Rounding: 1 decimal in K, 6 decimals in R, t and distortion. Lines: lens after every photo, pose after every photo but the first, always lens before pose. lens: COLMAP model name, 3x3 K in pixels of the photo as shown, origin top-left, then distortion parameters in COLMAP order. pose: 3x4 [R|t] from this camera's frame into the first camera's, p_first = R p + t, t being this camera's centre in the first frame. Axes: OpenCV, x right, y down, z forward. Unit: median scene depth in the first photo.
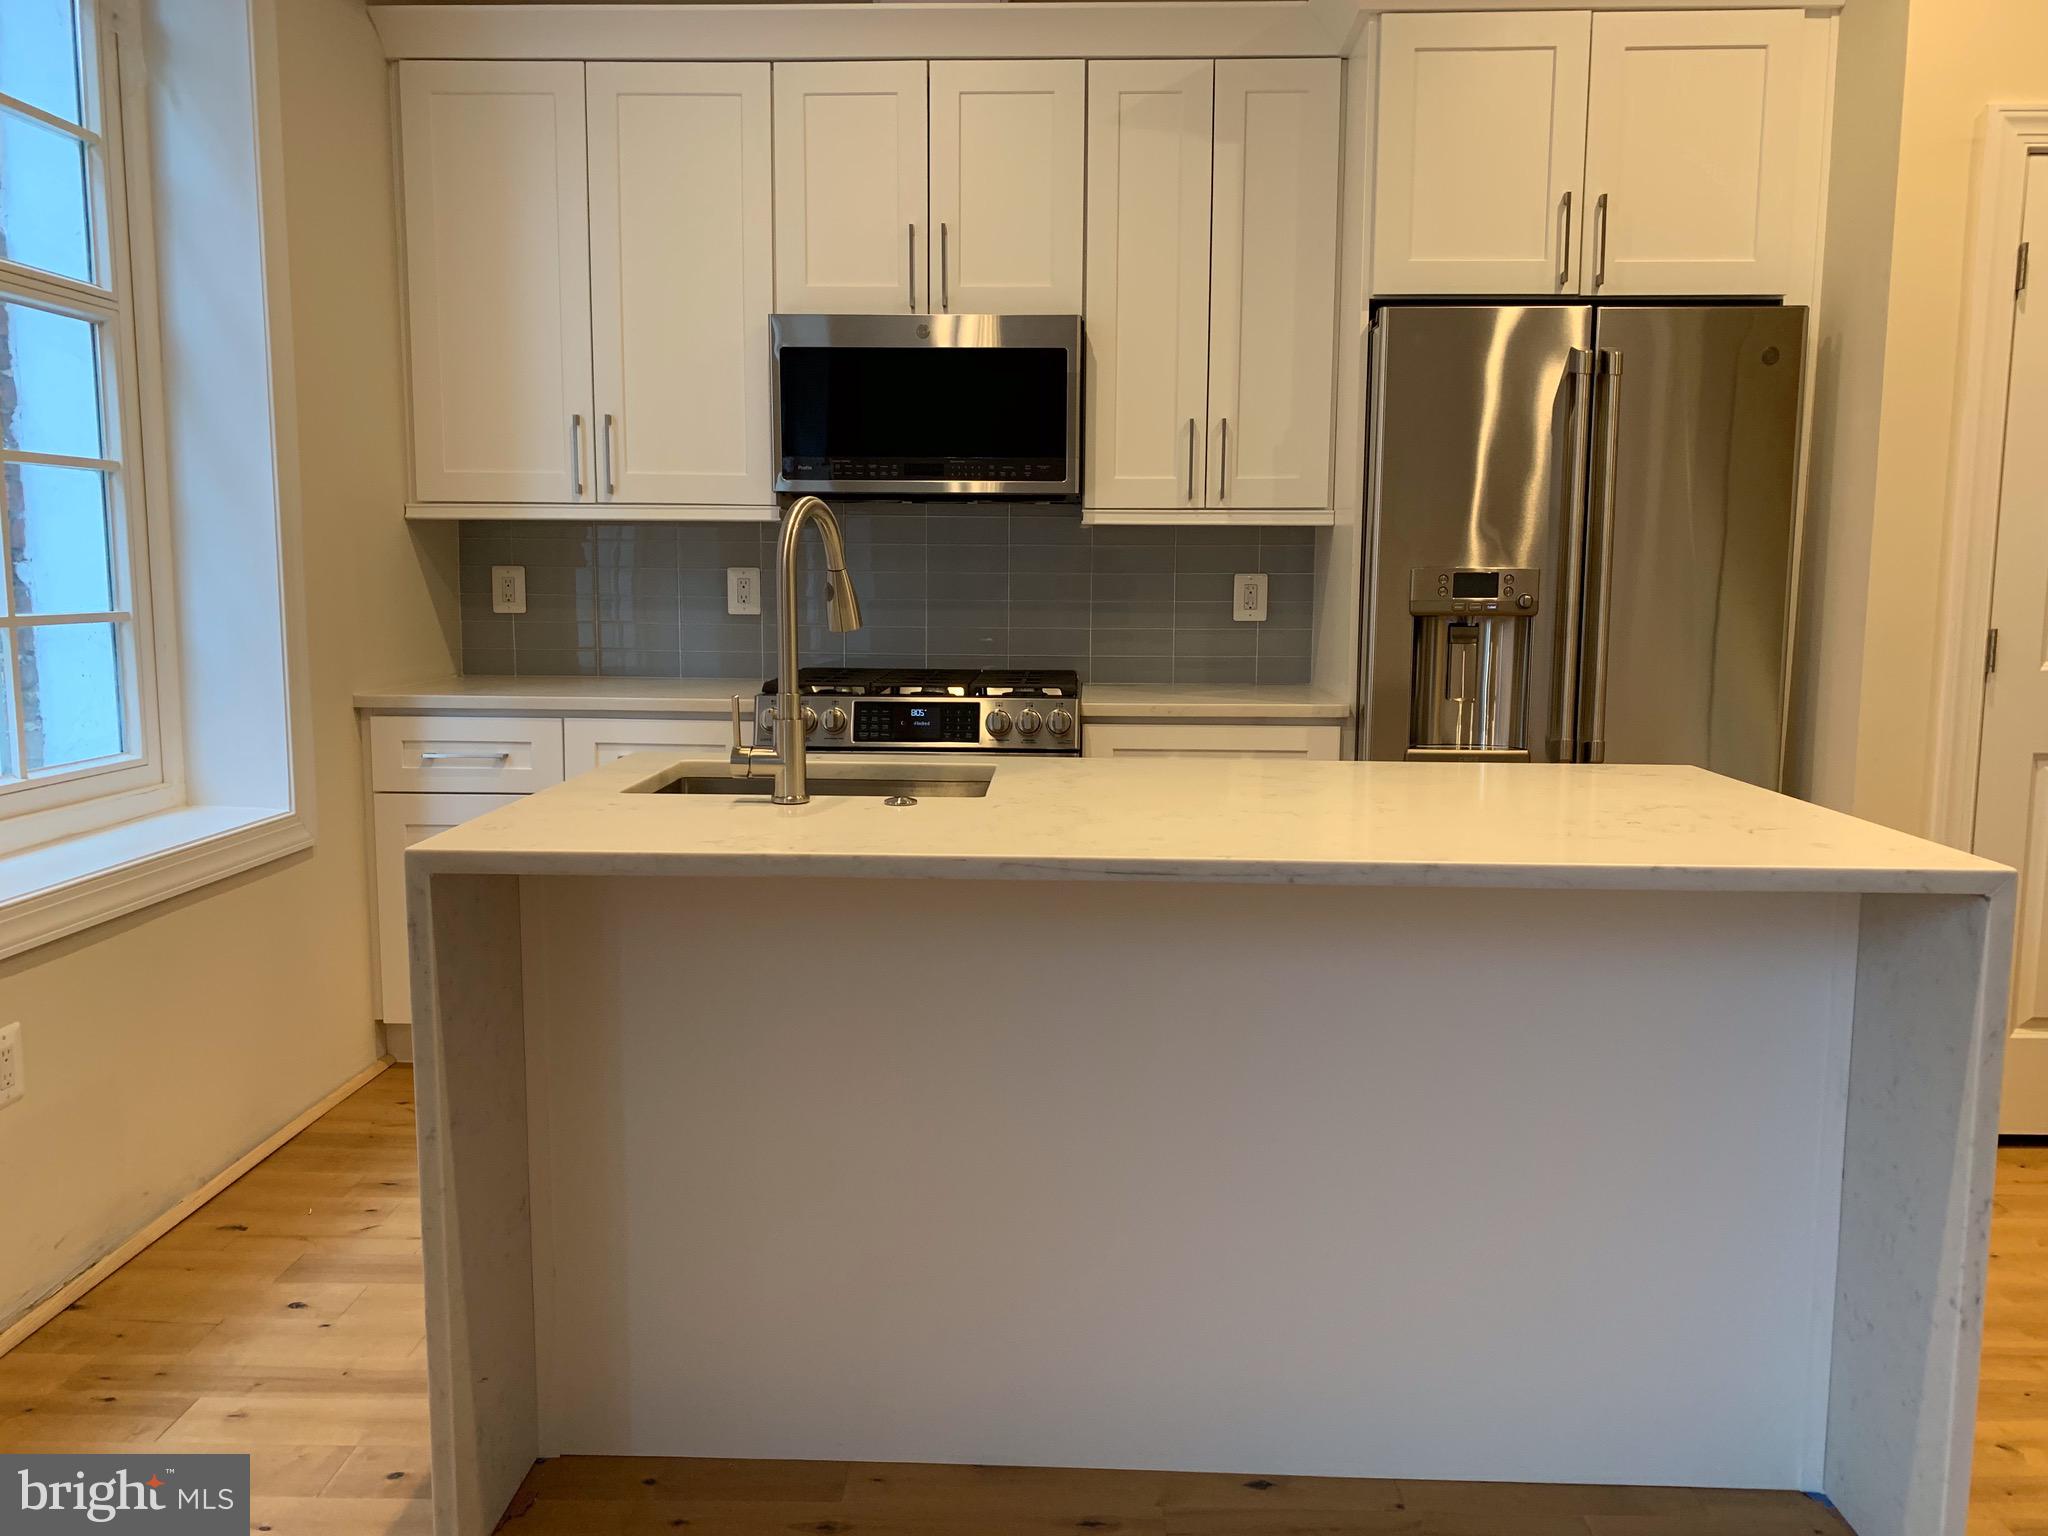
lens RADIAL K [[1559.3, 0, 1029.4], [0, 1559.3, 757.1], [0, 0, 1]] dist [0.061229, -0.075831]
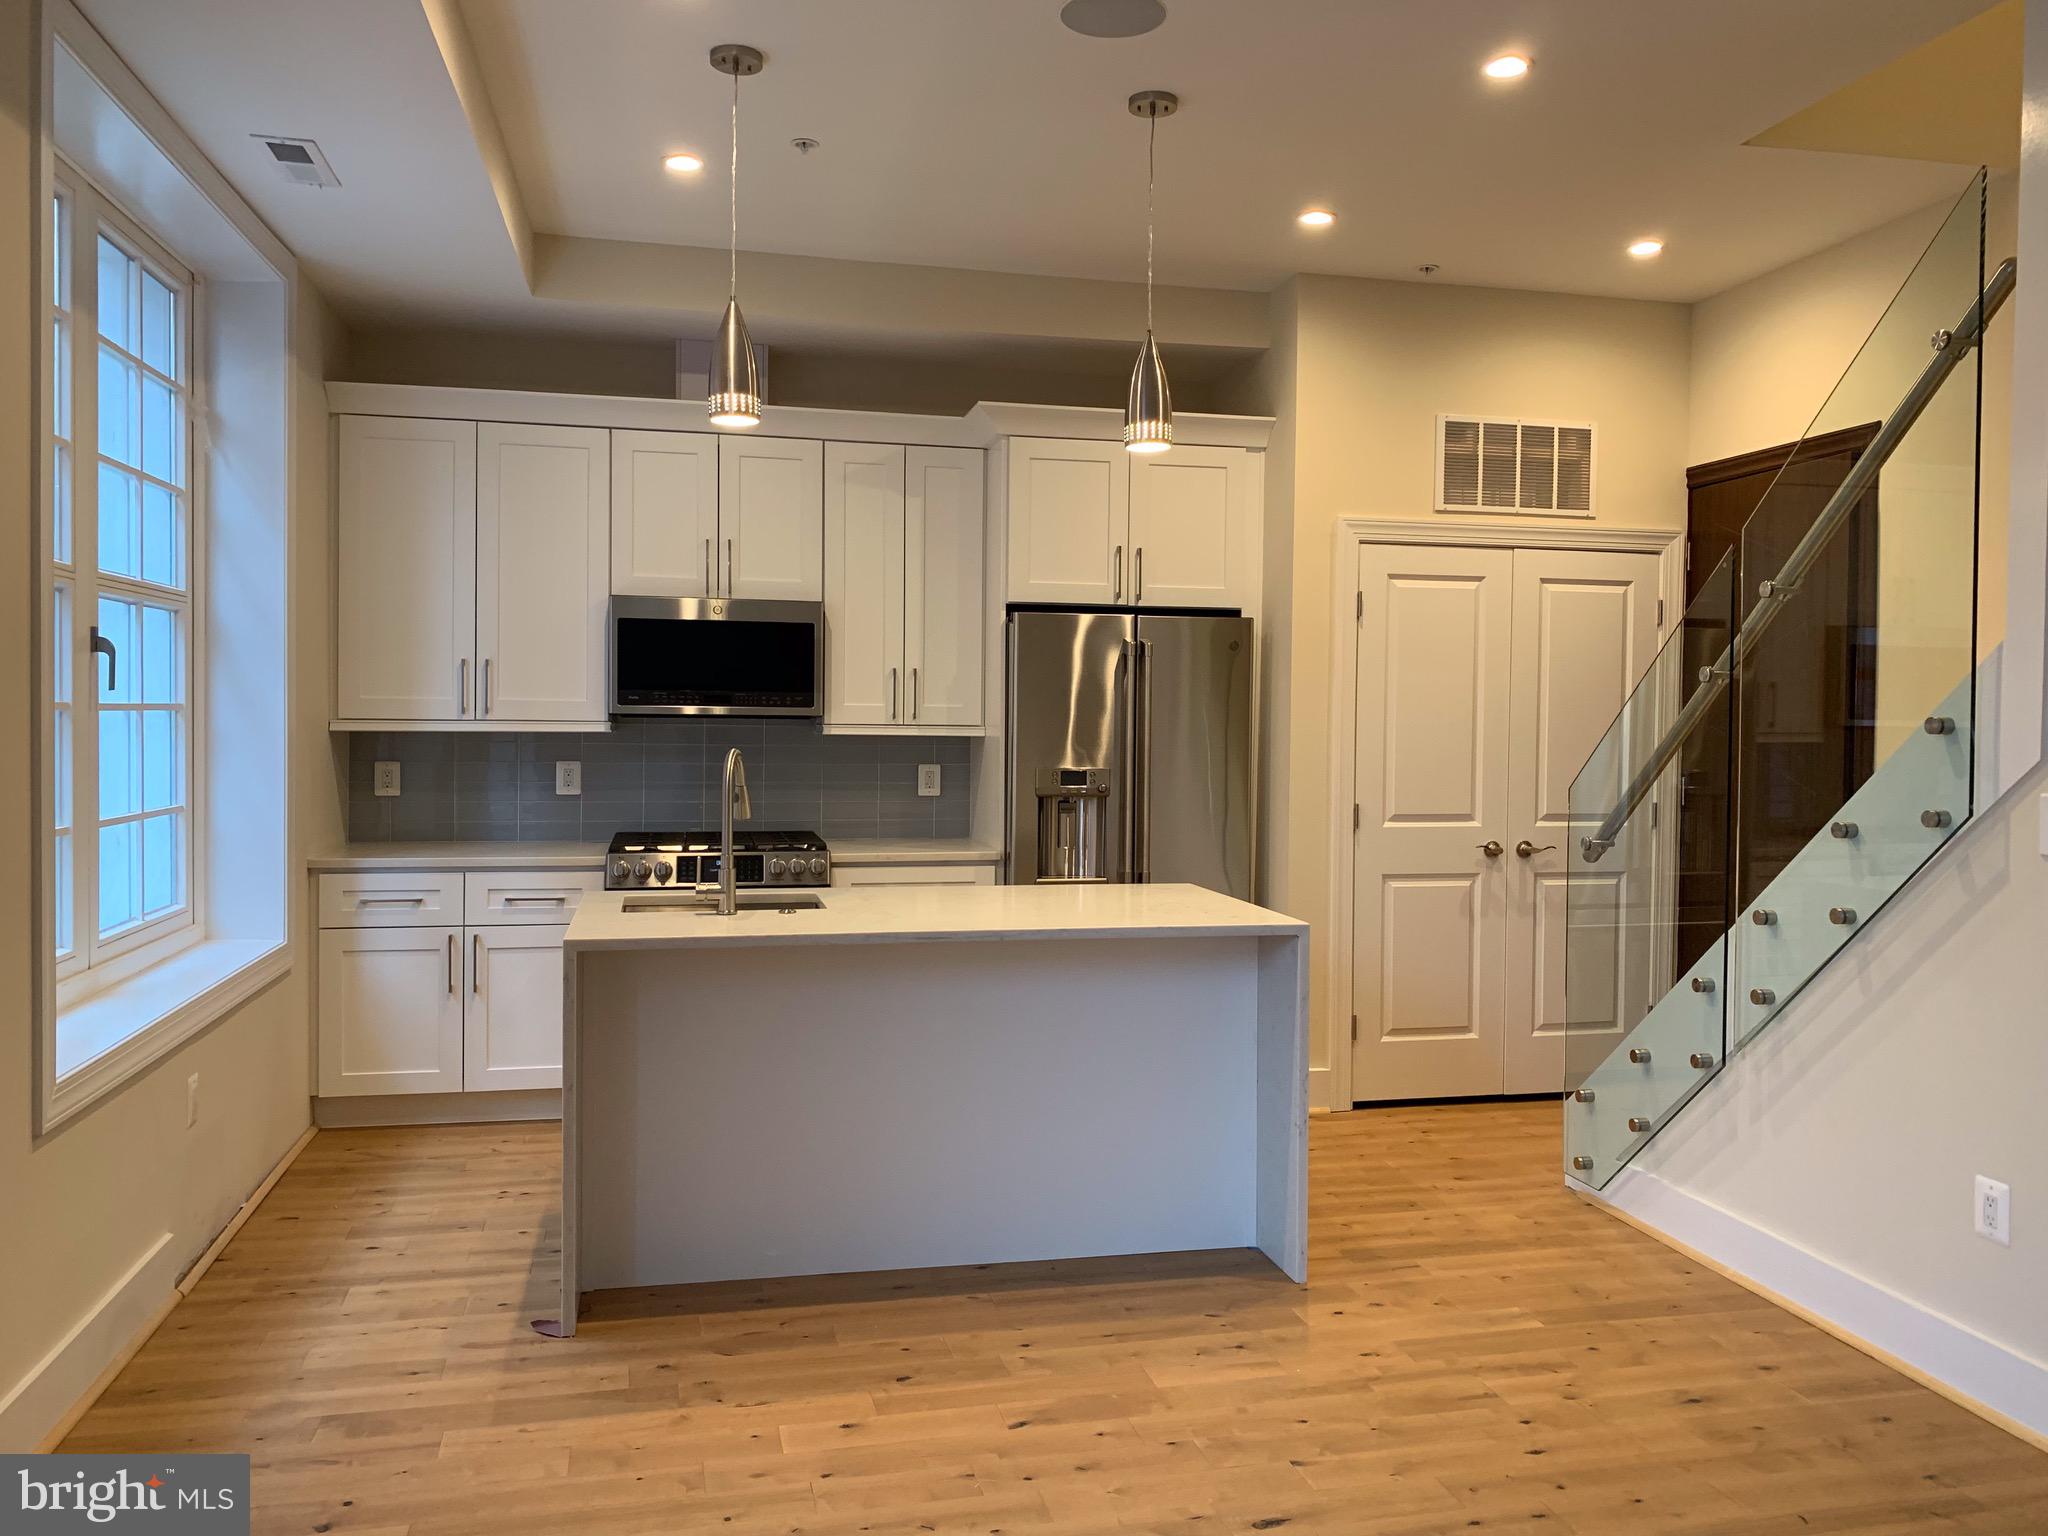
lens RADIAL K [[1562.8, 0, 1036.4], [0, 1562.8, 745.4], [0, 0, 1]] dist [0.045498, -0.081284]
pose [[0.966436, -0.000556, 0.256907, -0.162513], [0.025649, 0.995210, -0.094334, 0.008561], [-0.255624, 0.097757, 0.961821, -0.530511]]
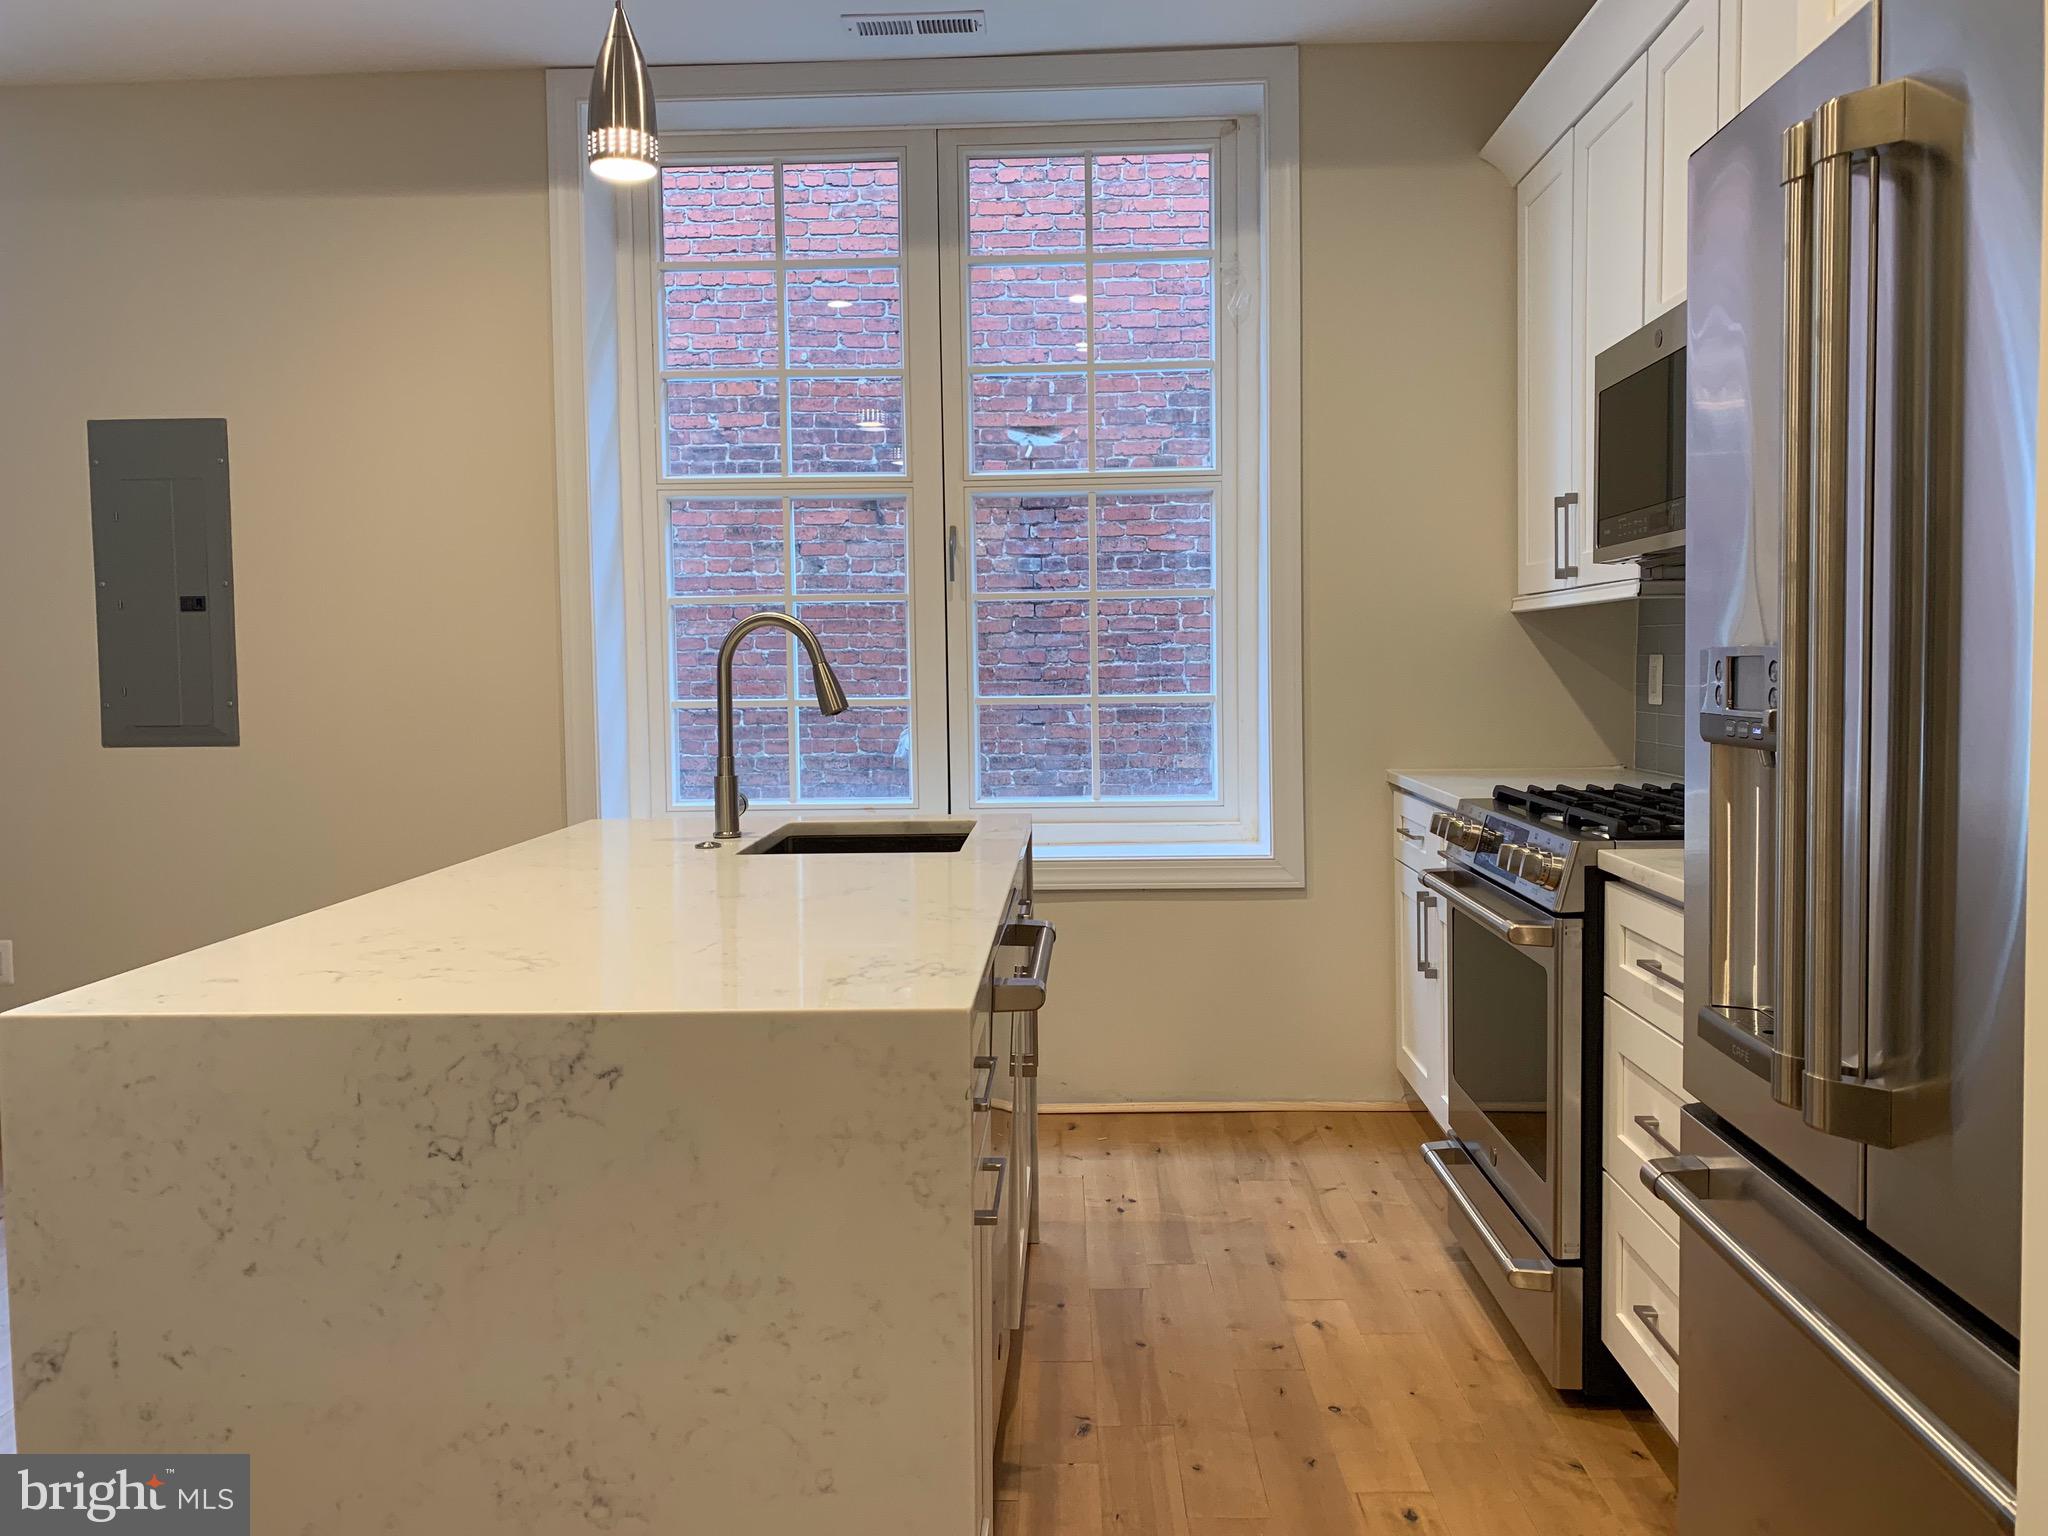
lens RADIAL K [[1559.3, 0, 1029.4], [0, 1559.3, 757.1], [0, 0, 1]] dist [0.061229, -0.075831]
pose [[-0.009252, 0.054956, -0.998446, 0.712469], [-0.108035, 0.992589, 0.055635, -0.085747], [0.994104, 0.108382, -0.003247, 0.748223]]
